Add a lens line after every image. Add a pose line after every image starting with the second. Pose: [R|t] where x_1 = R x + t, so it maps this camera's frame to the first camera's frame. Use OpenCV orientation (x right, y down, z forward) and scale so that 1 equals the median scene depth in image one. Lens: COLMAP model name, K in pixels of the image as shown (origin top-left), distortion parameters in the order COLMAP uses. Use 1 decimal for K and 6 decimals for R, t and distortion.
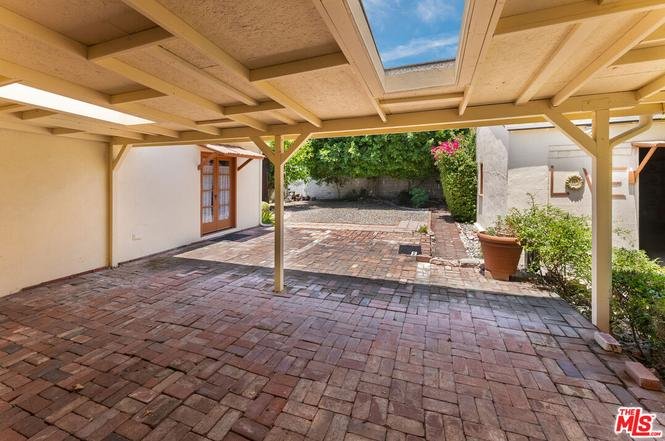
lens RADIAL K [[278.5, 0, 330.7], [0, 278.5, 191.1], [0, 0, 1]] dist [-0.008889, 0.000219]
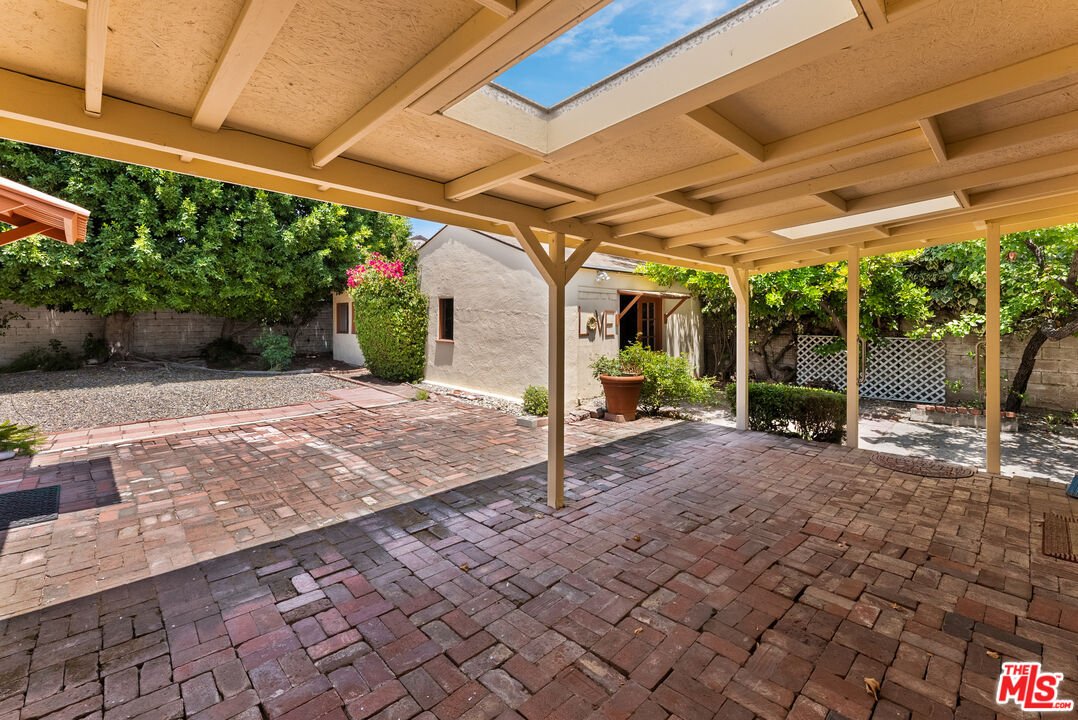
lens RADIAL K [[466.6, 0, 533.2], [0, 466.6, 326.5], [0, 0, 1]] dist [-0.003341, -0.000240]
pose [[0.436841, 0.005340, 0.899523, -0.429637], [0.024070, 0.999555, -0.017623, 0.003085], [-0.899217, 0.029350, 0.436518, 0.249268]]
